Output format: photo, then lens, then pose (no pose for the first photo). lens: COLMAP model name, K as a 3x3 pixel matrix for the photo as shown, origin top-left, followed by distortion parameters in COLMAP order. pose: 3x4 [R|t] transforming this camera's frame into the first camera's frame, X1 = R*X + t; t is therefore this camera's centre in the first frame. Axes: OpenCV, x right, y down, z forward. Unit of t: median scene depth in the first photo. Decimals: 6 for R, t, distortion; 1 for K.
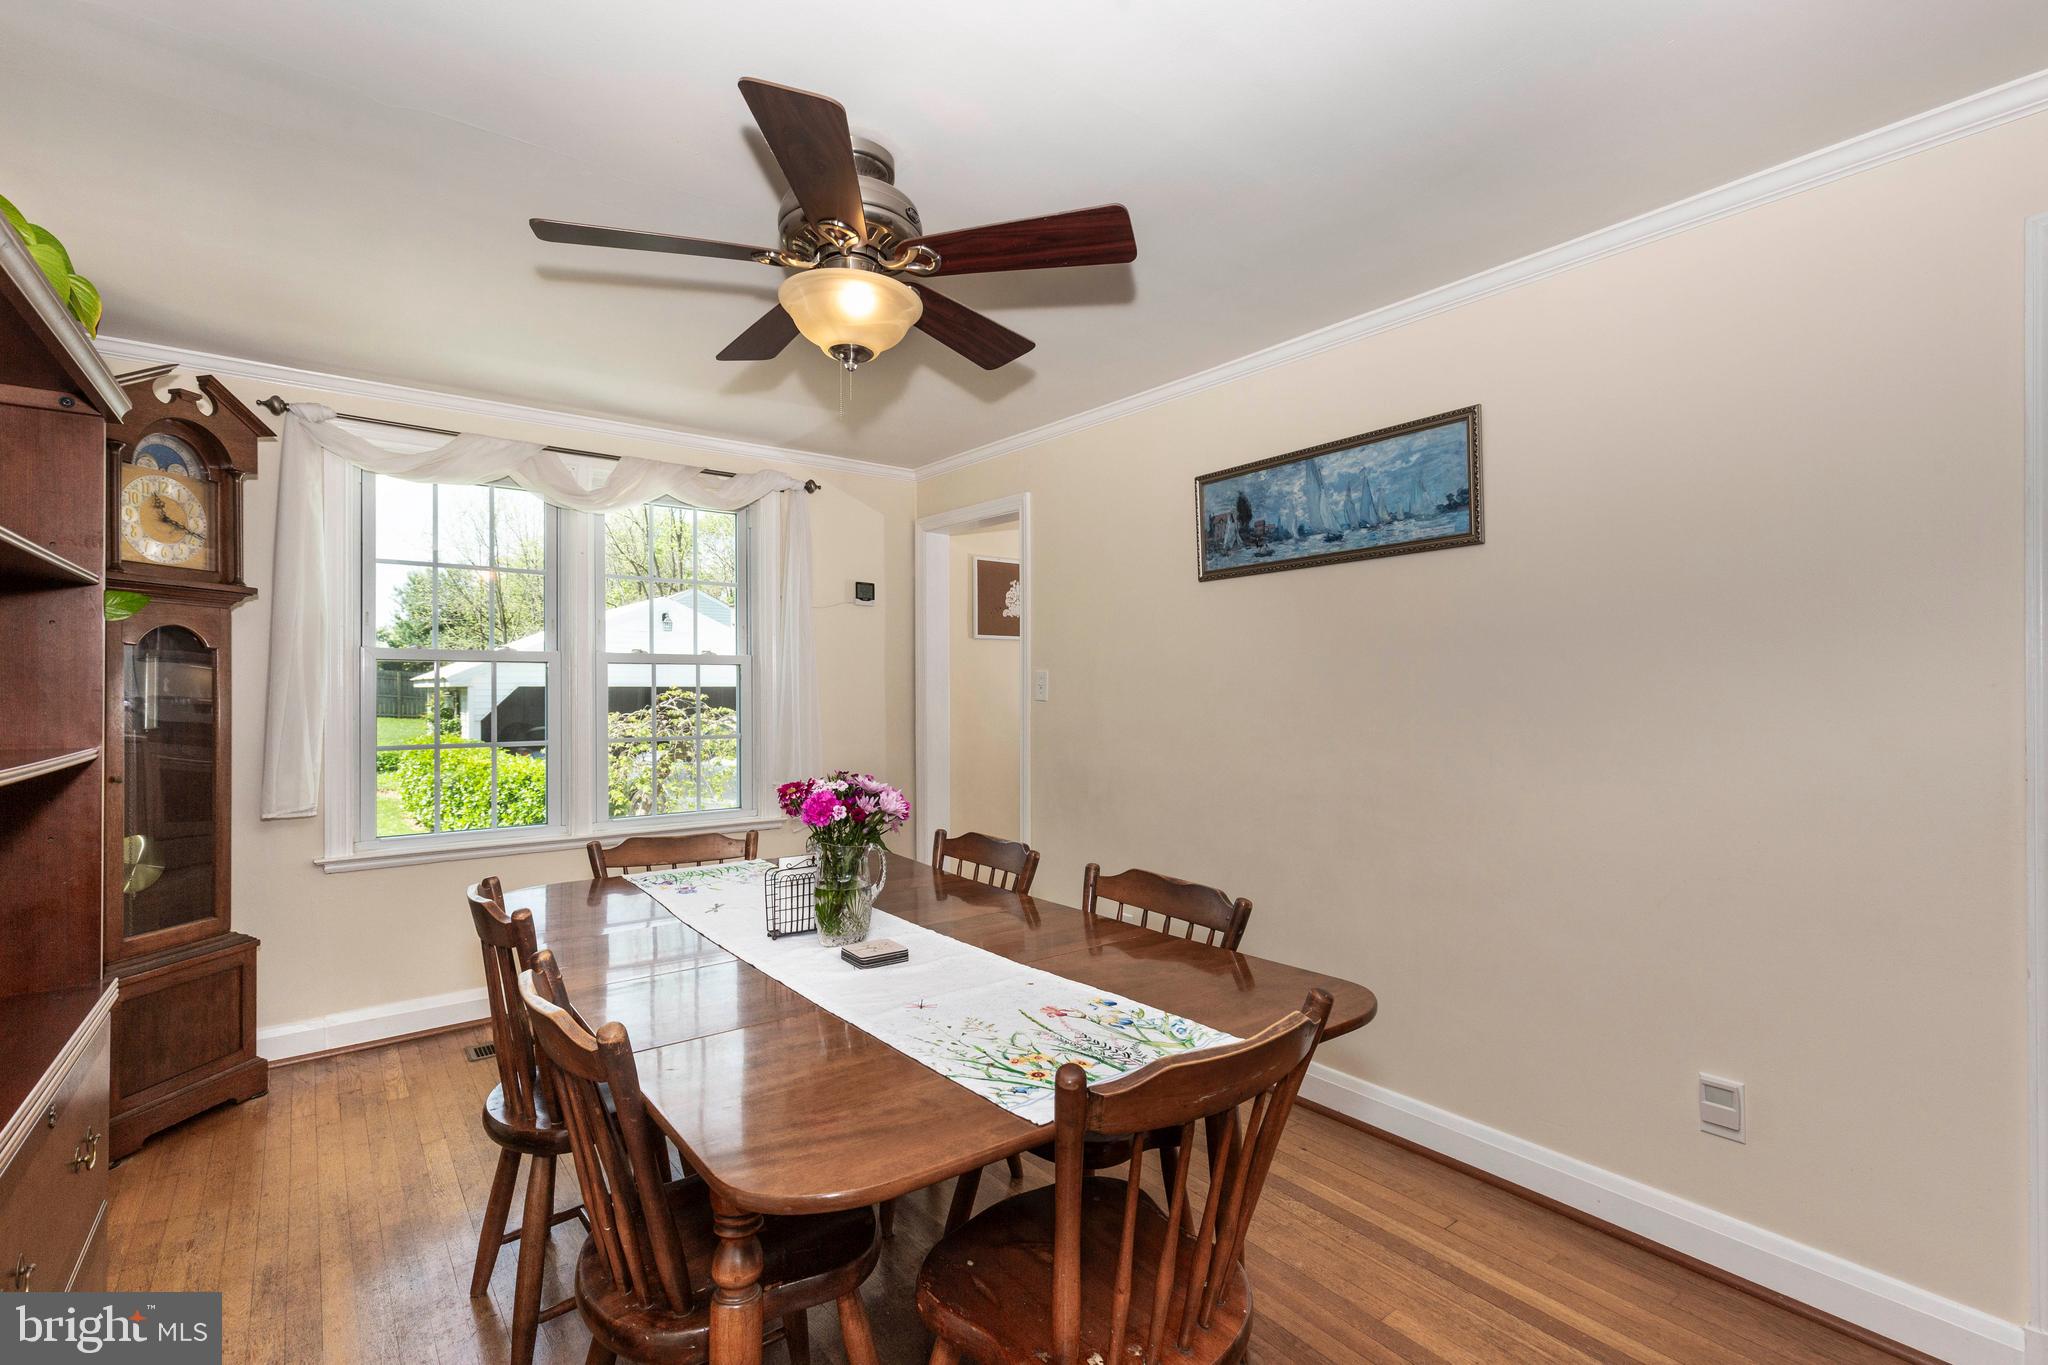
lens RADIAL K [[932.4, 0, 1010.6], [0, 932.4, 685.8], [0, 0, 1]] dist [0.002530, -0.000011]
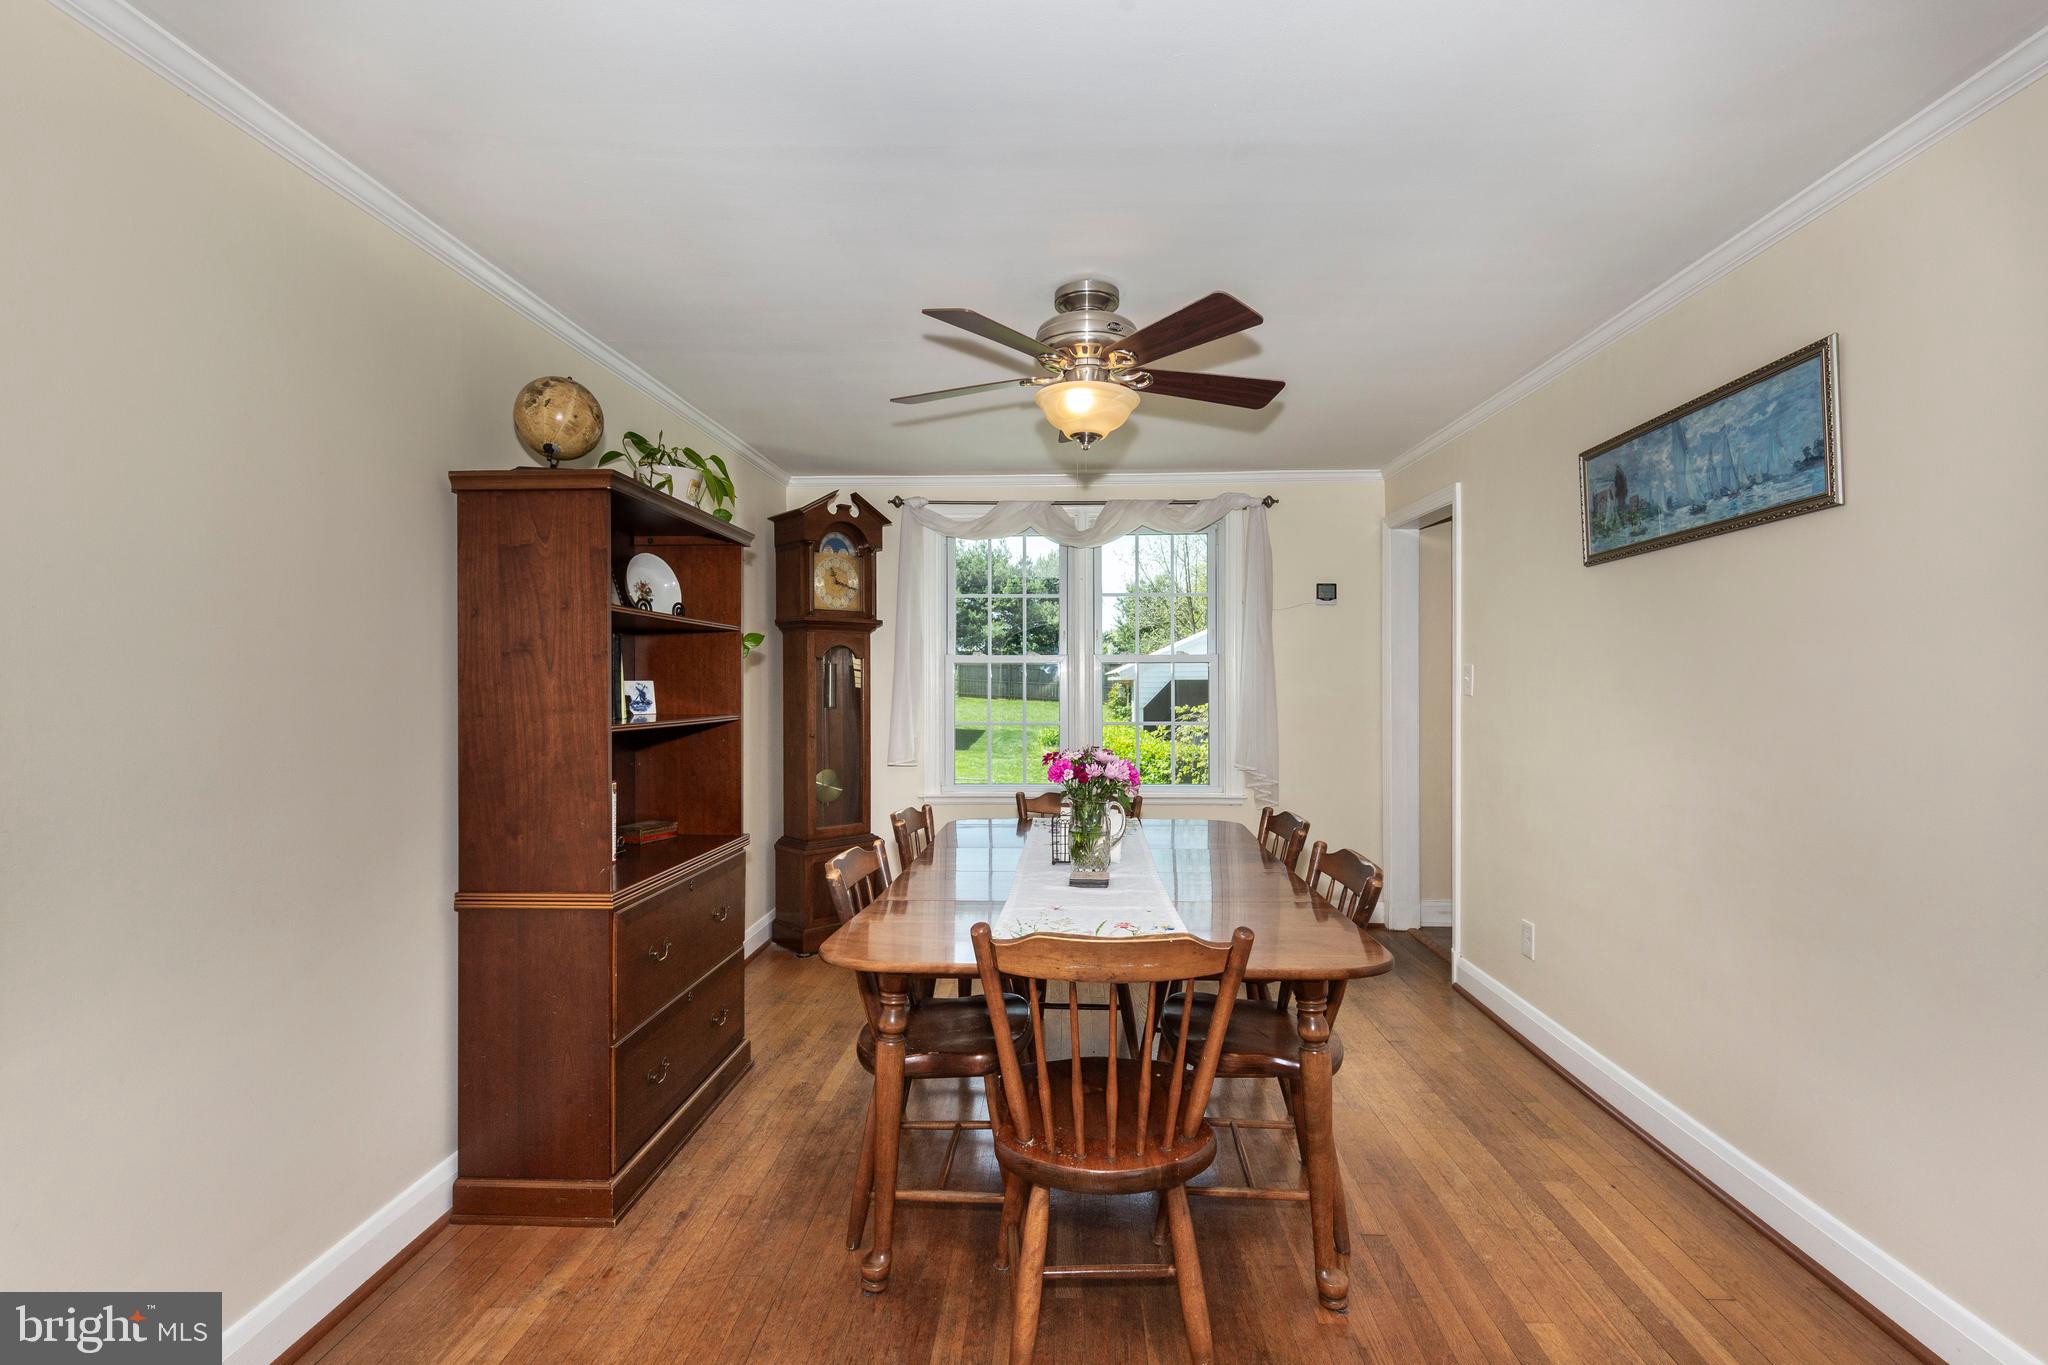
lens RADIAL K [[917.1, 0, 1014.1], [0, 917.1, 682.8], [0, 0, 1]] dist [0.000130, -0.000516]
pose [[0.766369, 0.000360, -0.642401, 0.400263], [0.002560, 0.999990, 0.003615, -0.002484], [0.642396, -0.004415, 0.766360, -0.060400]]
